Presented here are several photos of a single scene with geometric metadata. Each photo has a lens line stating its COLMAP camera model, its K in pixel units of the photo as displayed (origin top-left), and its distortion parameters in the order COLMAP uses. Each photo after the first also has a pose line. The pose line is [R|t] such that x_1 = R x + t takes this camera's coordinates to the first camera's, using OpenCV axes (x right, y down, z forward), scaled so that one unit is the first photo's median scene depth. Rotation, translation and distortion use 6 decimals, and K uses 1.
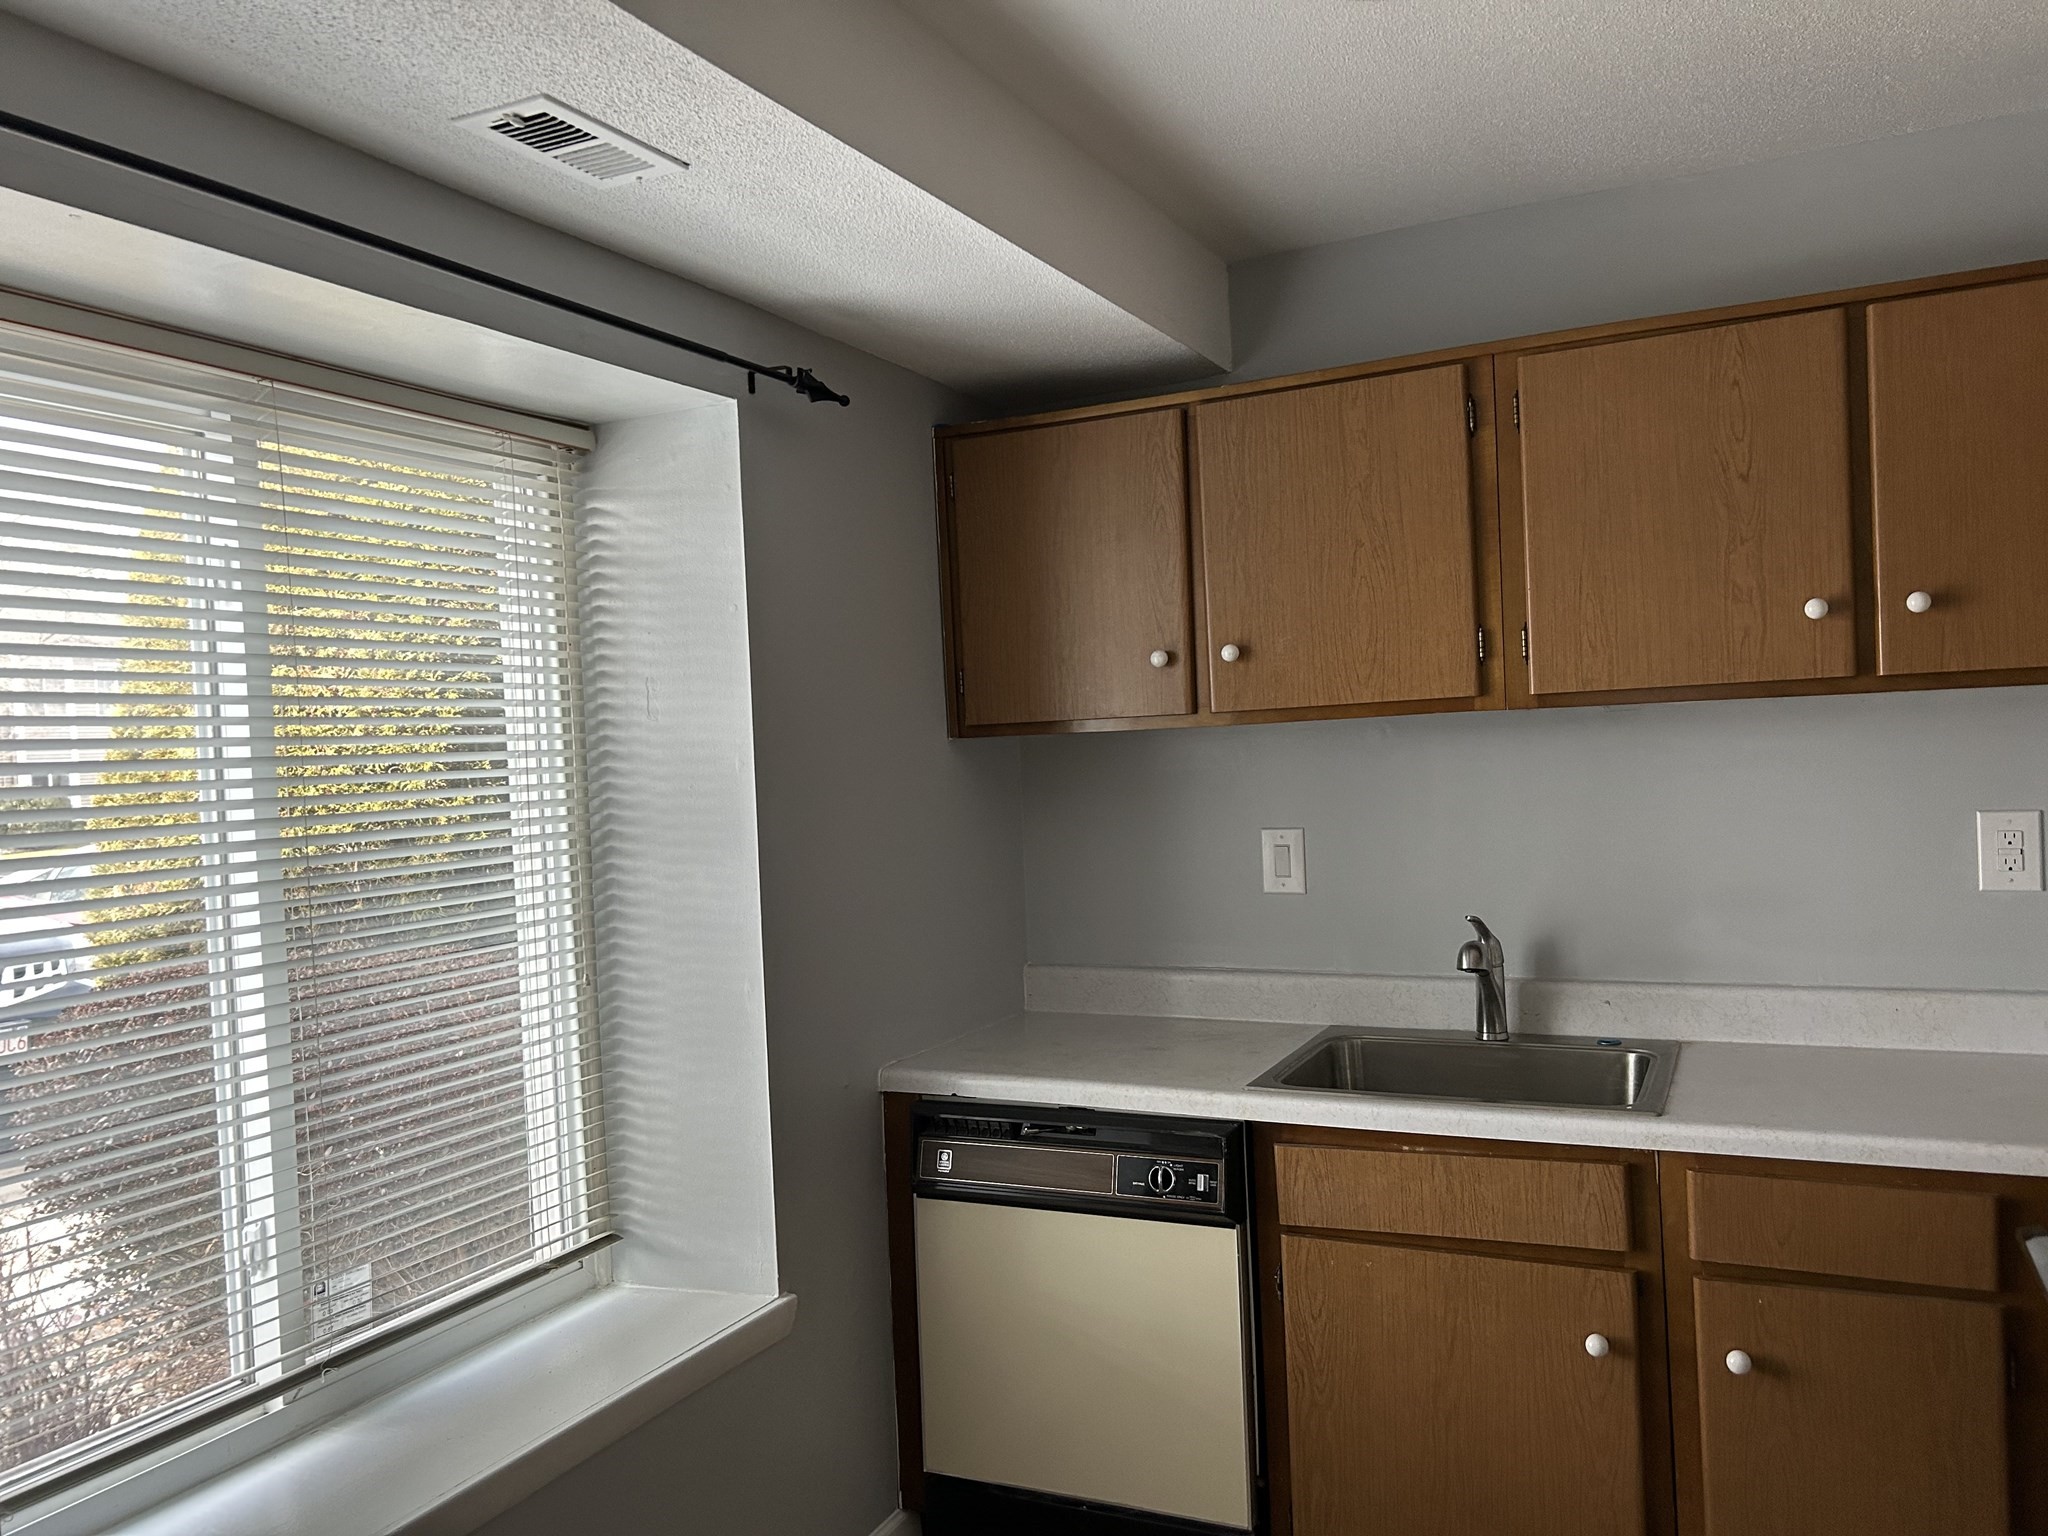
lens RADIAL K [[1540.0, 0, 1023.0], [0, 1540.0, 760.5], [0, 0, 1]] dist [0.022265, -0.031387]
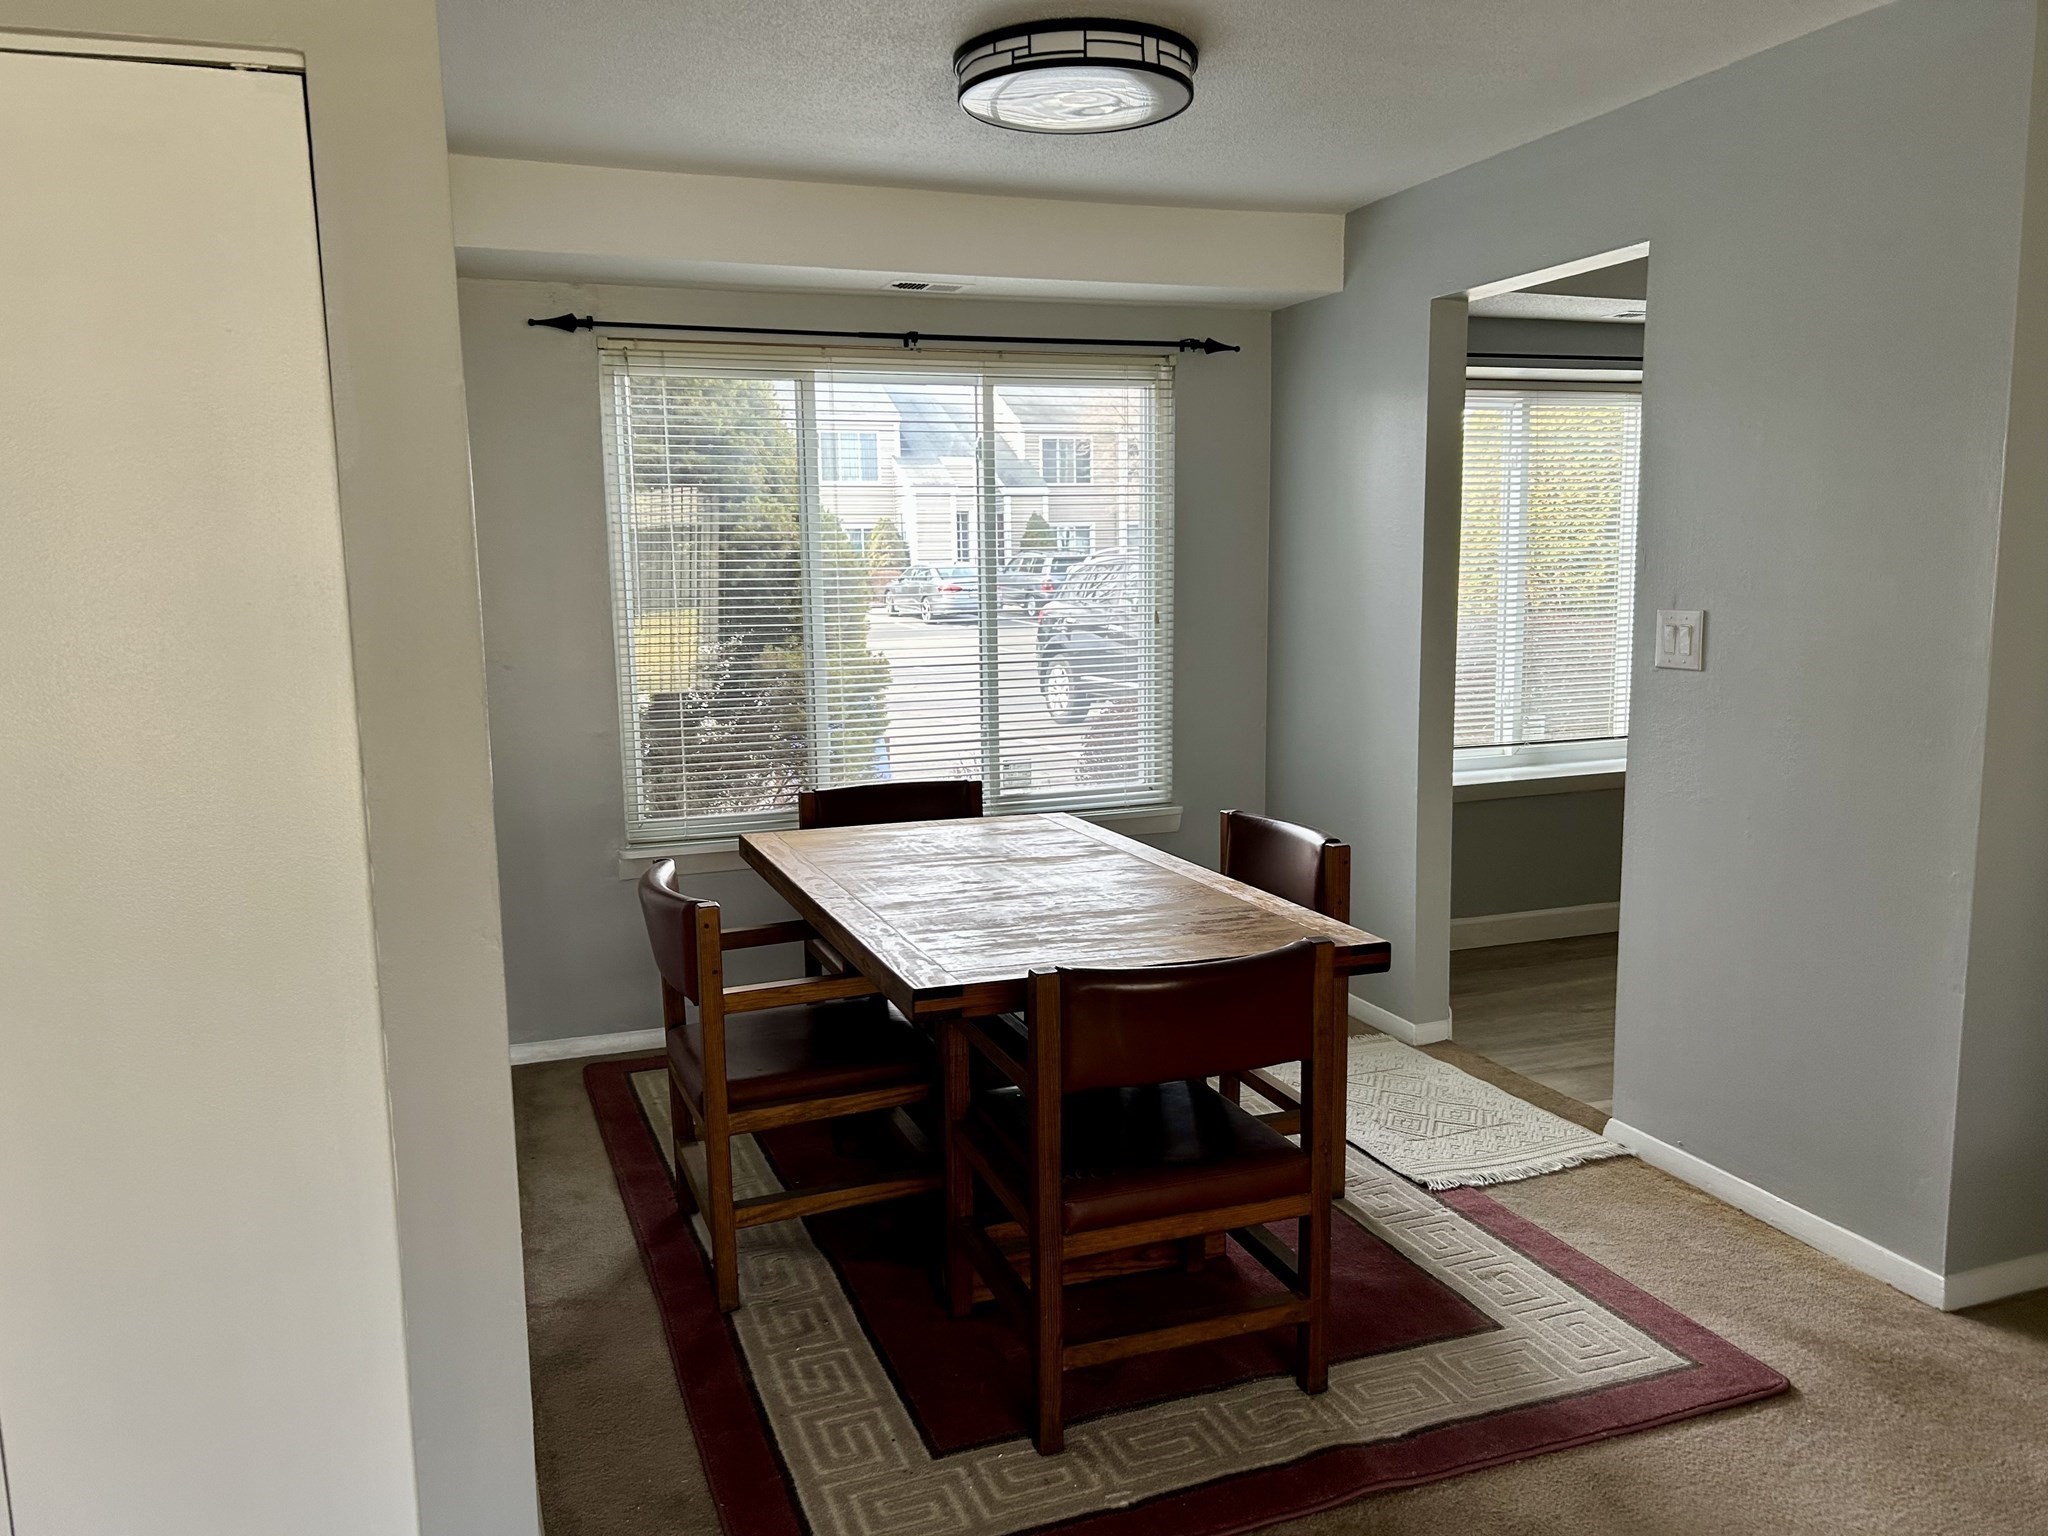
lens RADIAL K [[1540.0, 0, 1025.3], [0, 1540.0, 772.1], [0, 0, 1]] dist [0.022265, -0.031387]
pose [[0.725593, 0.135105, -0.674731, 0.324606], [-0.025232, 0.985101, 0.170118, -0.006513], [0.687661, -0.106412, 0.718191, -0.678396]]
